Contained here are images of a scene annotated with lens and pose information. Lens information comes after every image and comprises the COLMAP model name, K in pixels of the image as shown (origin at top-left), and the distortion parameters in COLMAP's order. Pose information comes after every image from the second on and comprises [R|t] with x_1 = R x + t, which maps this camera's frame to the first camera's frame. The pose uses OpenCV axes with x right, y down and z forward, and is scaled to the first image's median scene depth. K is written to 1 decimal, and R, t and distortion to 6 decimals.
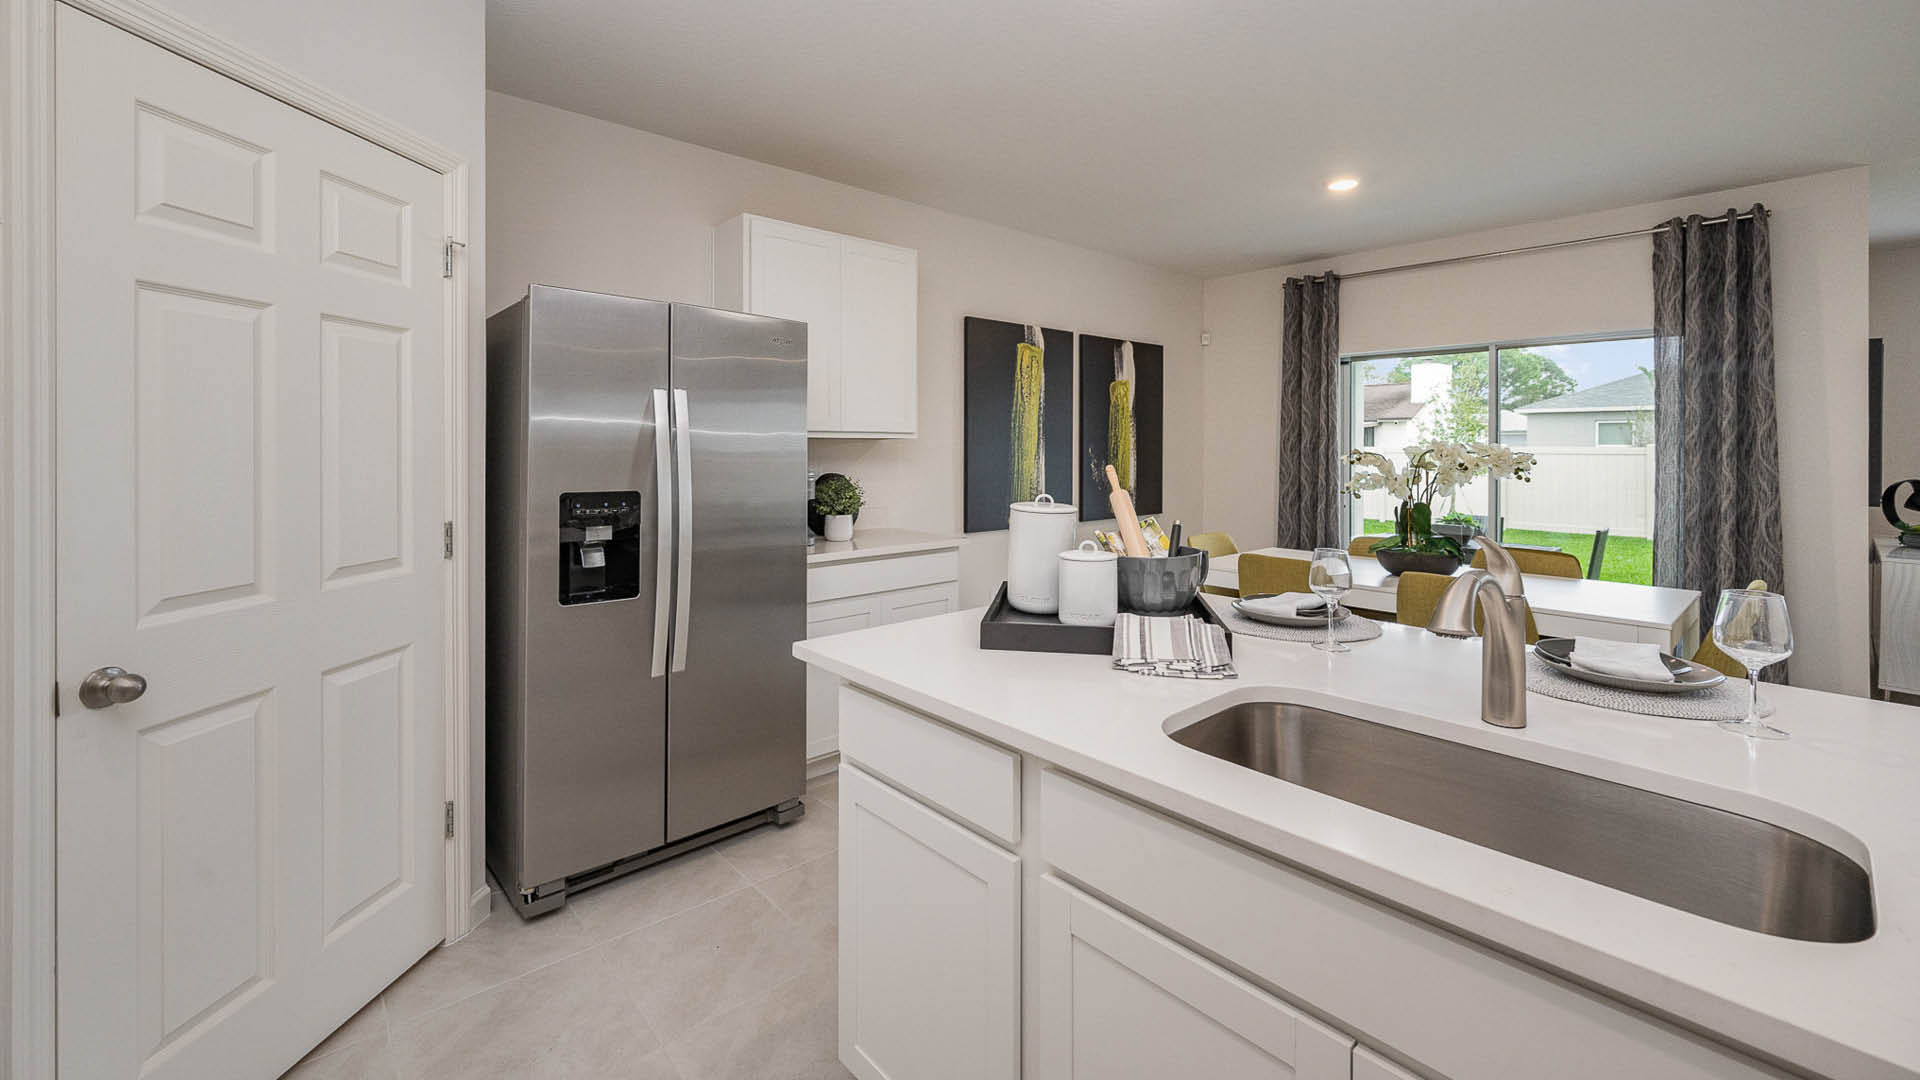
lens RADIAL K [[784.1, 0, 952.8], [0, 784.1, 444.4], [0, 0, 1]] dist [0.001943, -0.000397]
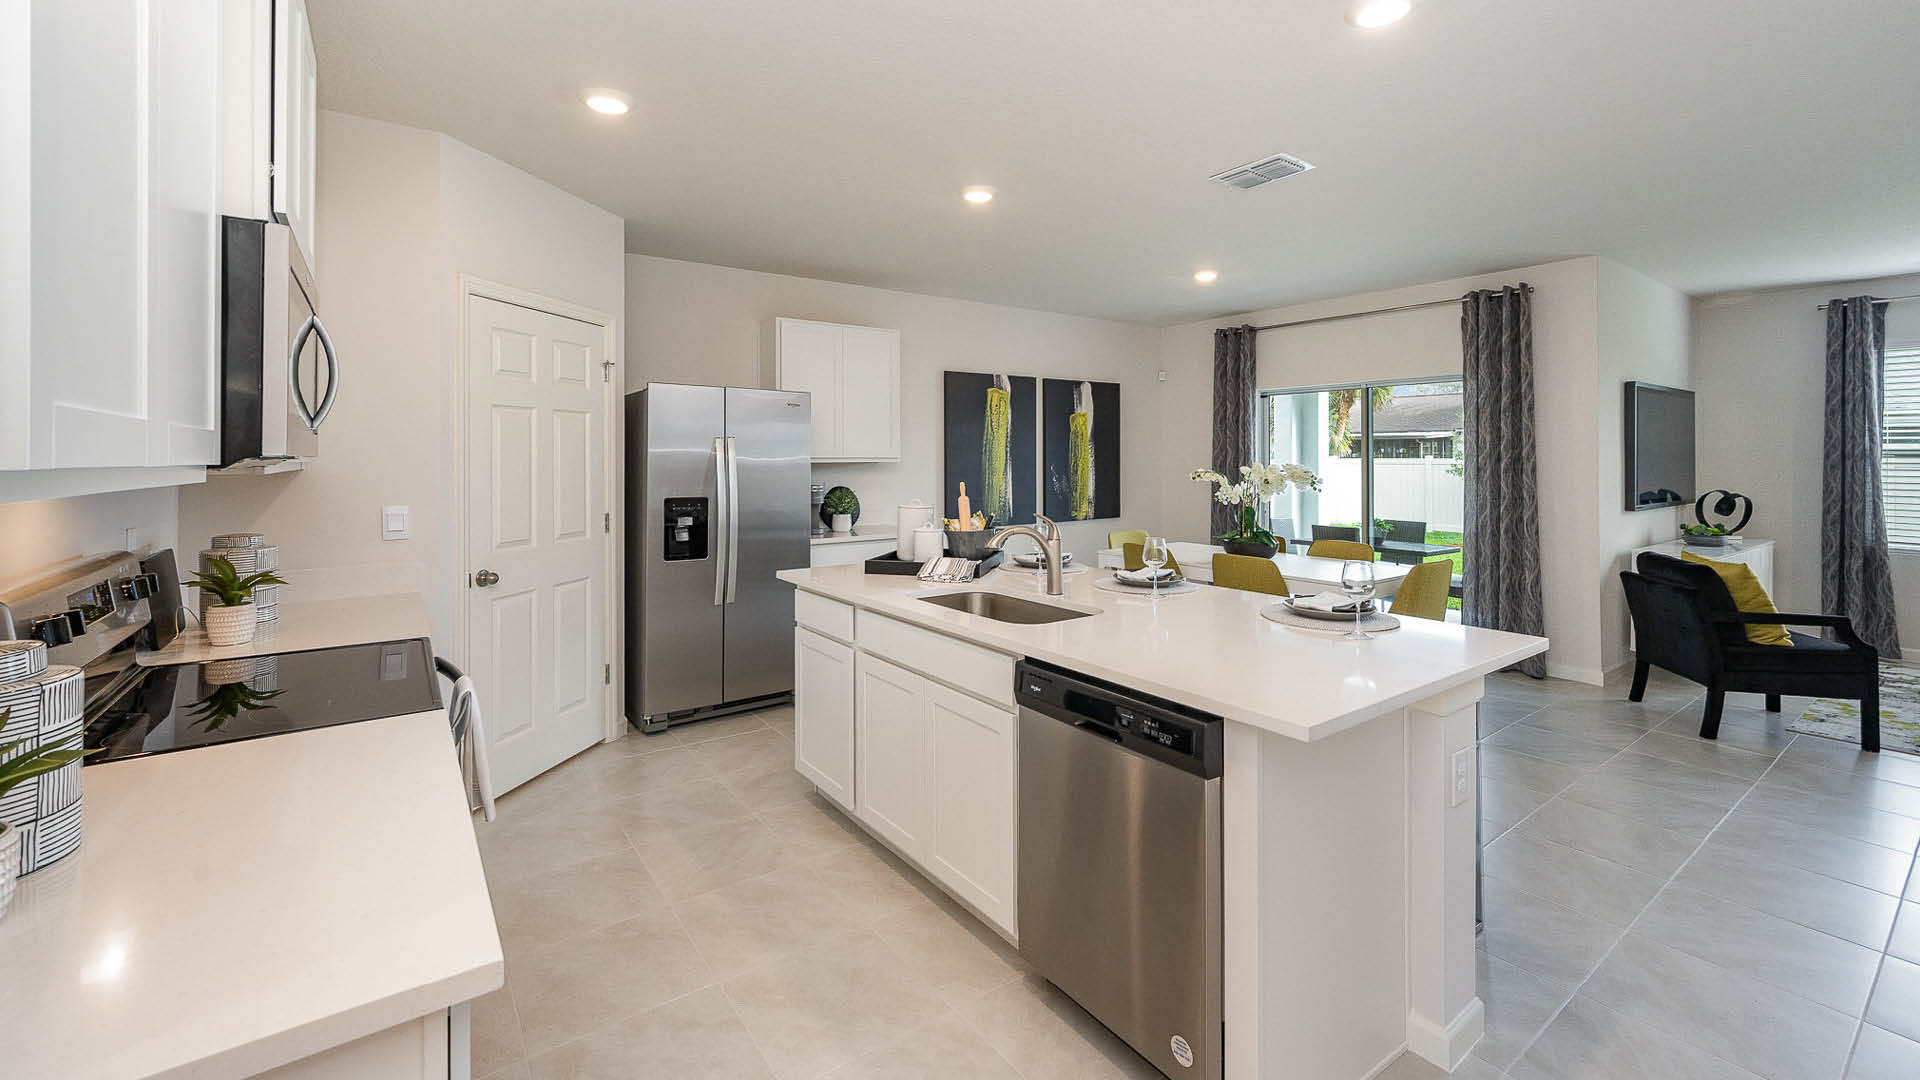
lens RADIAL K [[784.1, 0, 956.6], [0, 784.1, 450.7], [0, 0, 1]] dist [0.001943, -0.000397]
pose [[0.995404, -0.005651, -0.095593, 0.187215], [0.005014, 0.999964, -0.006894, -0.016518], [0.095629, 0.006383, 0.995397, -0.401547]]
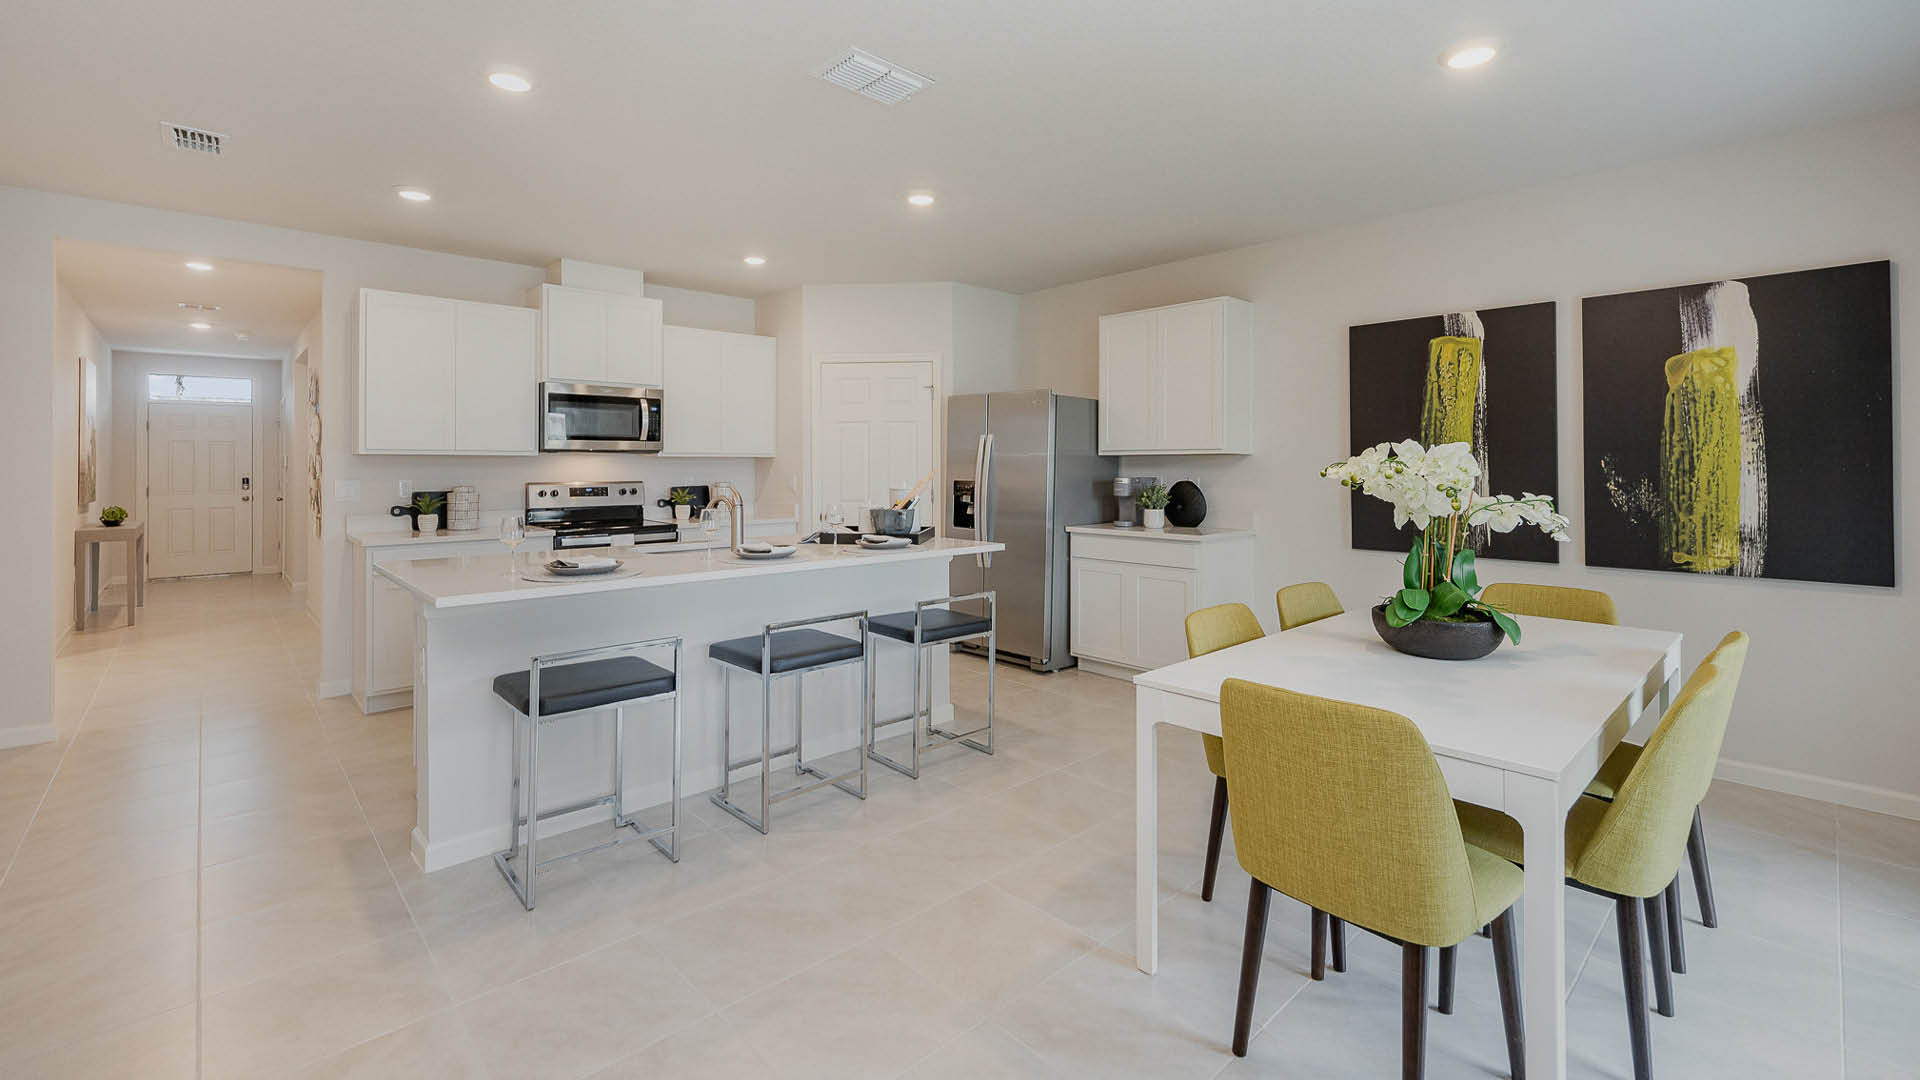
lens RADIAL K [[804.5, 0, 969.6], [0, 804.5, 460.3], [0, 0, 1]] dist [-0.001797, -0.000510]
pose [[0.026507, -0.009610, -0.999602, 1.137326], [0.001321, 0.999953, -0.009578, 0.014114], [0.999648, -0.001067, 0.026519, 0.560671]]
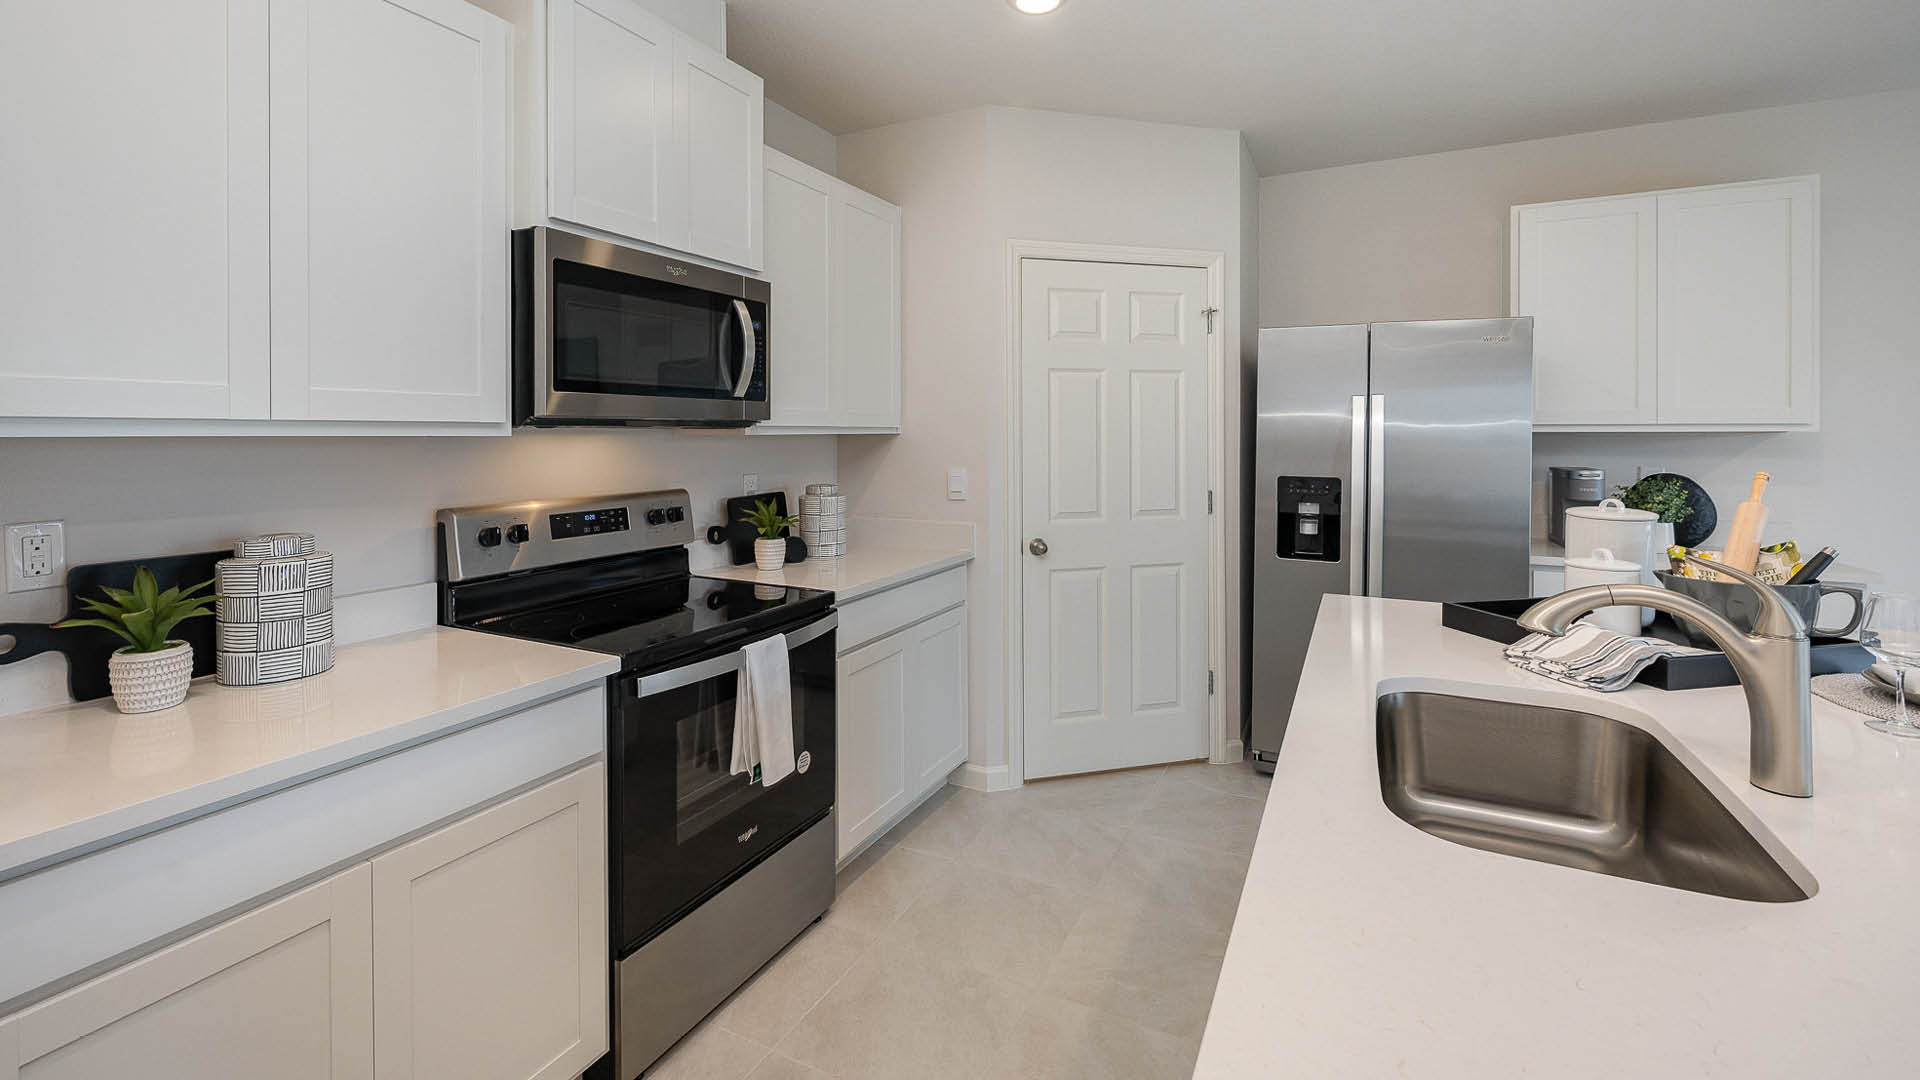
lens RADIAL K [[804.5, 0, 946.5], [0, 804.5, 435.8], [0, 0, 1]] dist [-0.001797, -0.000510]
pose [[0.361516, 0.000526, -0.932366, 0.345224], [0.003157, 0.999993, 0.001788, -0.006968], [0.932361, -0.003590, 0.361511, -0.031325]]
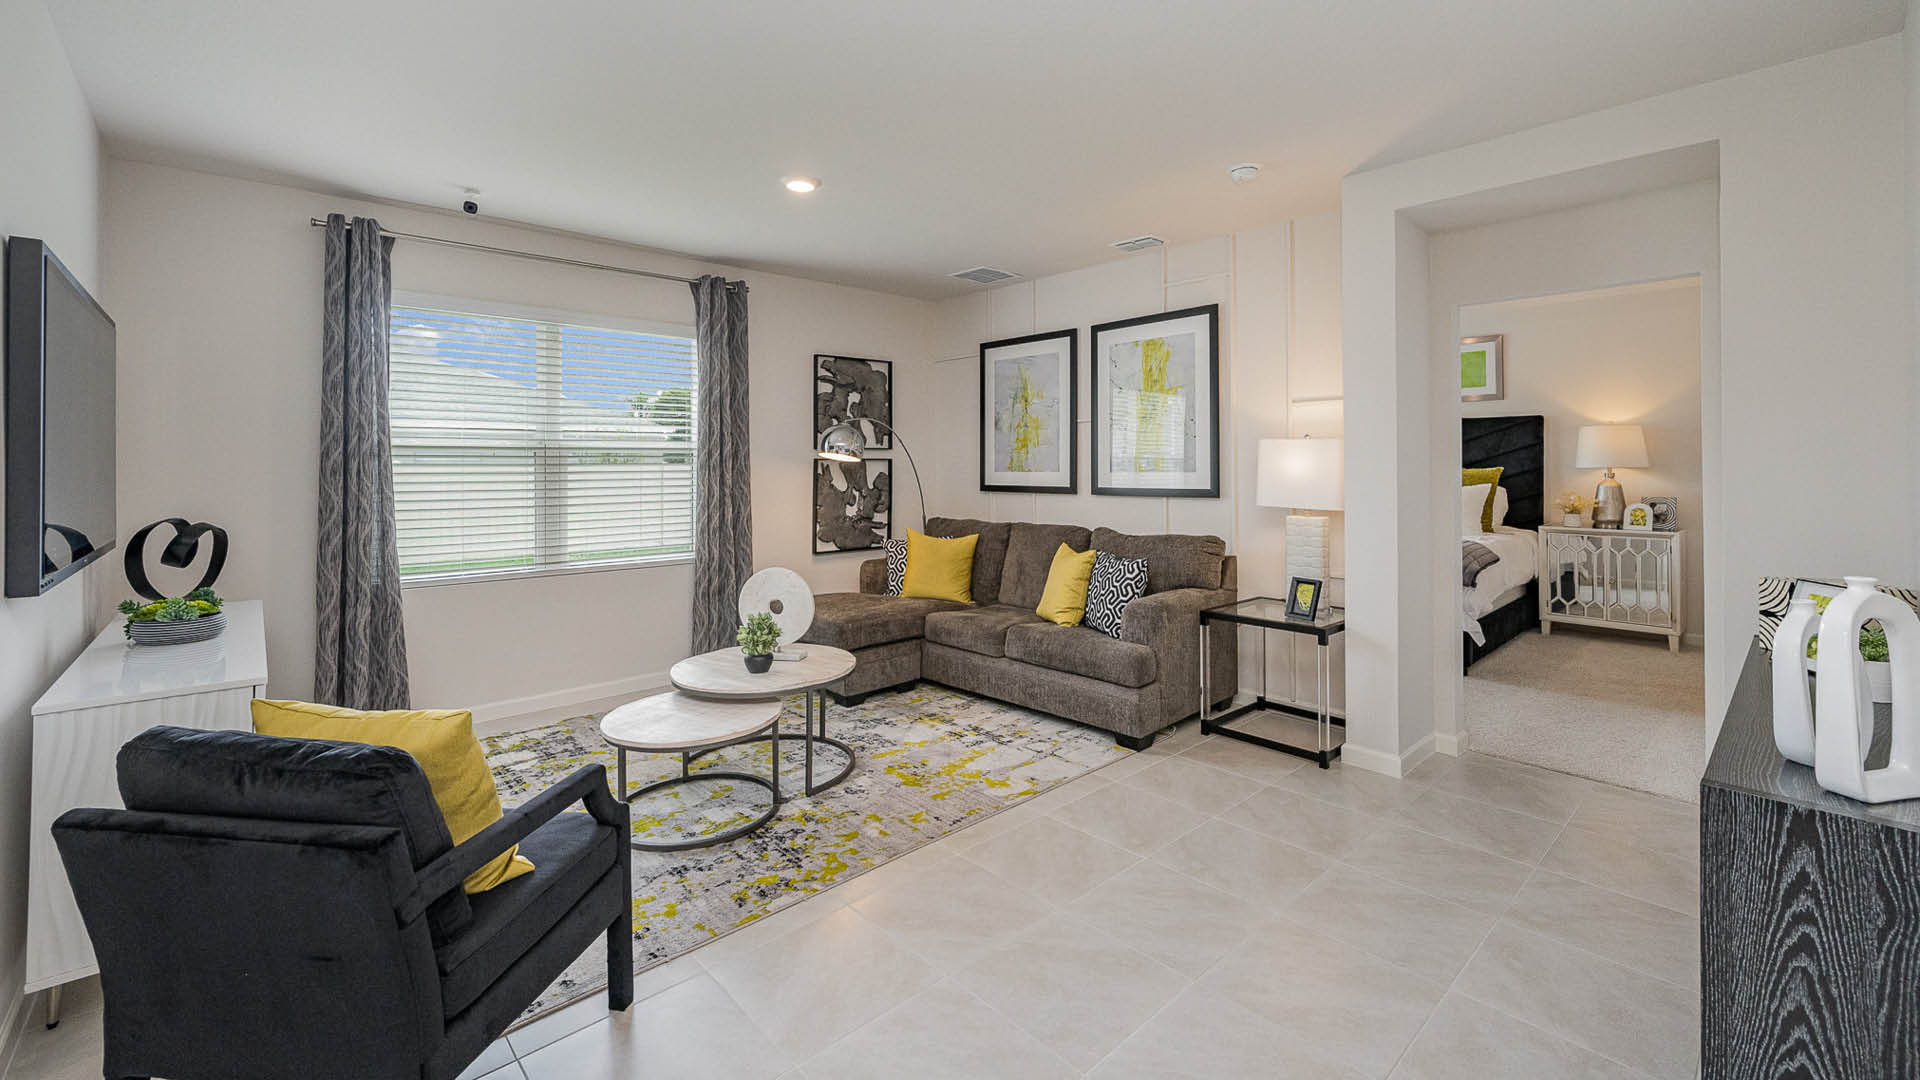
lens RADIAL K [[784.1, 0, 996.3], [0, 784.1, 454.6], [0, 0, 1]] dist [0.001943, -0.000397]
pose [[-0.044698, 0.003007, 0.998996, 0.683879], [0.003599, 0.999989, -0.002849, -0.002350], [-0.998994, 0.003468, -0.044708, 0.446120]]
